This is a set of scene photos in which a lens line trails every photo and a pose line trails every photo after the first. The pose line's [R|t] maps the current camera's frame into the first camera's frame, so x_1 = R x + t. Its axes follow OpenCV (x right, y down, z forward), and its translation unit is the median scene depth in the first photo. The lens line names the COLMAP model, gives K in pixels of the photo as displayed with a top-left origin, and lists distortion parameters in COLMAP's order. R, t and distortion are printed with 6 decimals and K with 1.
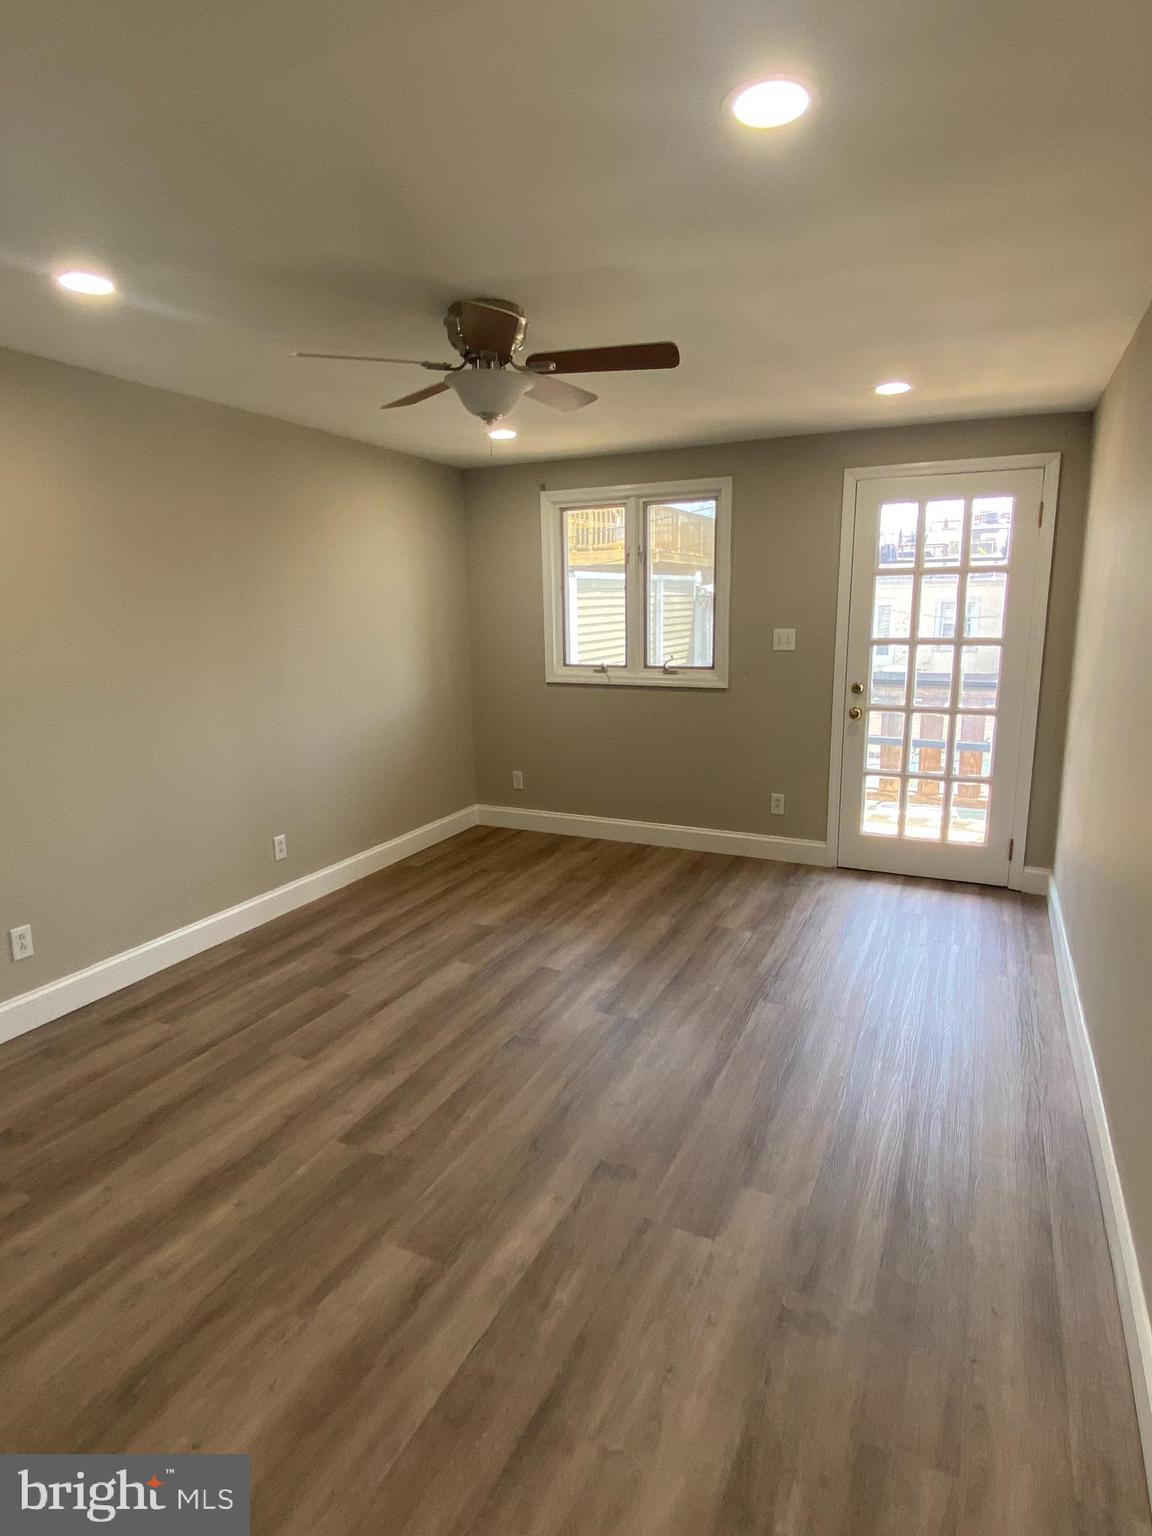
lens RADIAL K [[848.1, 0, 572.4], [0, 848.1, 766.1], [0, 0, 1]] dist [0.002341, 0.000507]
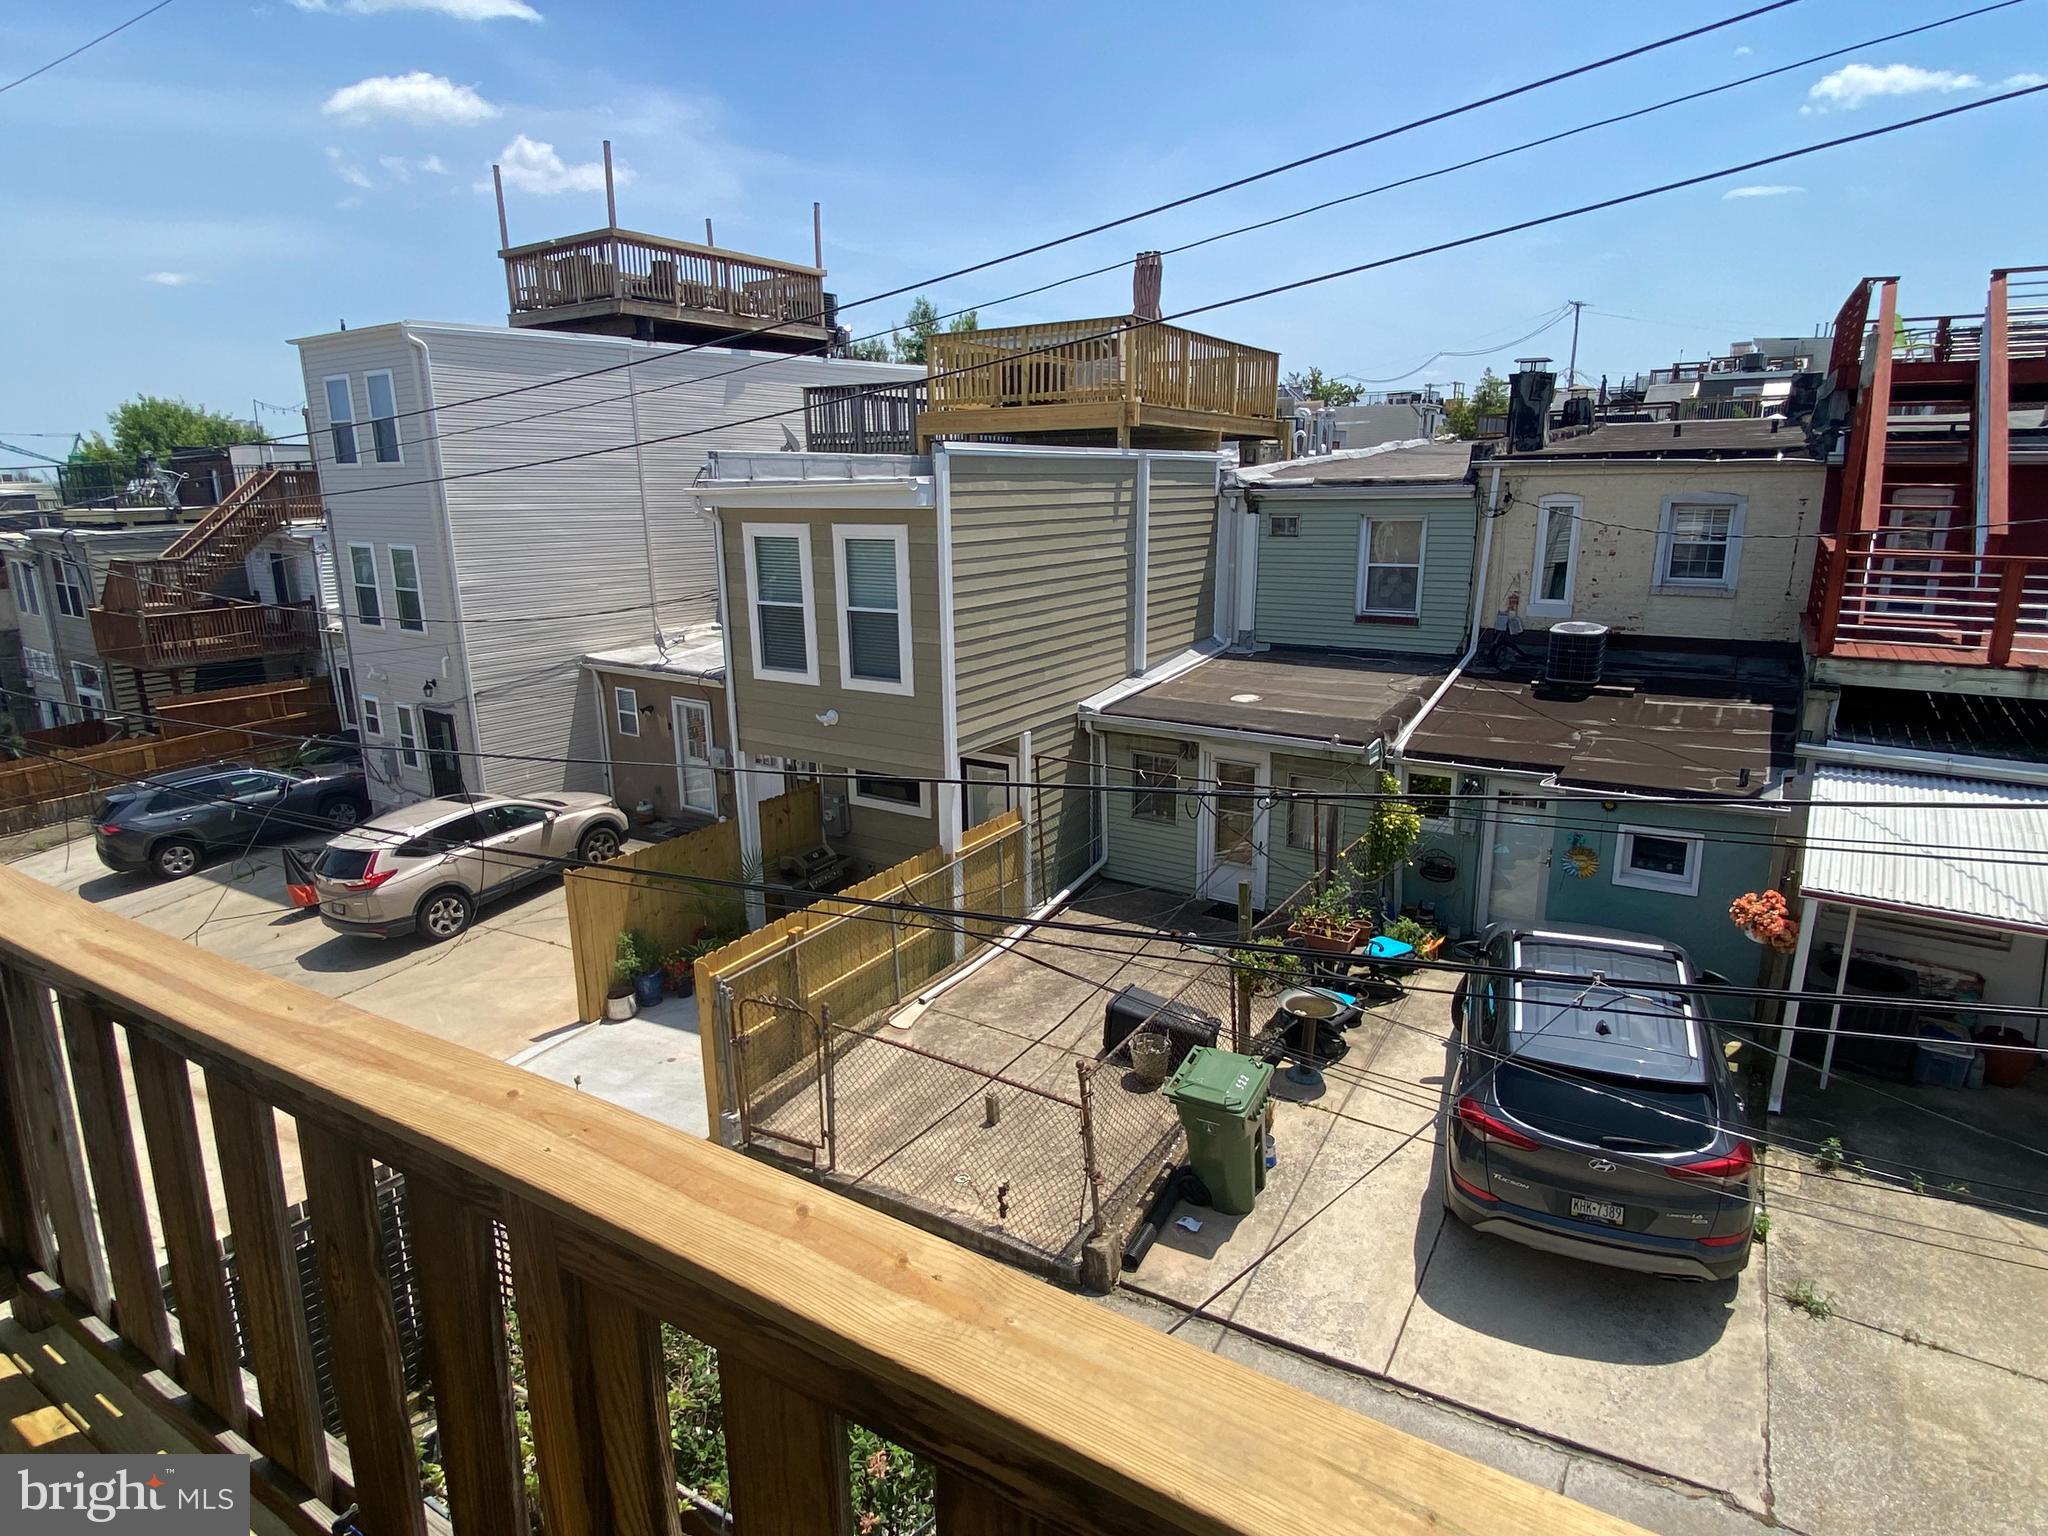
lens RADIAL K [[1130.9, 0, 1028.0], [0, 1130.9, 762.8], [0, 0, 1]] dist [0.002341, 0.000507]
pose [[0.995551, 0.030386, -0.089190, 0.092019], [-0.025964, 0.998395, 0.050334, -0.051165], [0.090576, -0.047794, 0.994742, 0.225875]]
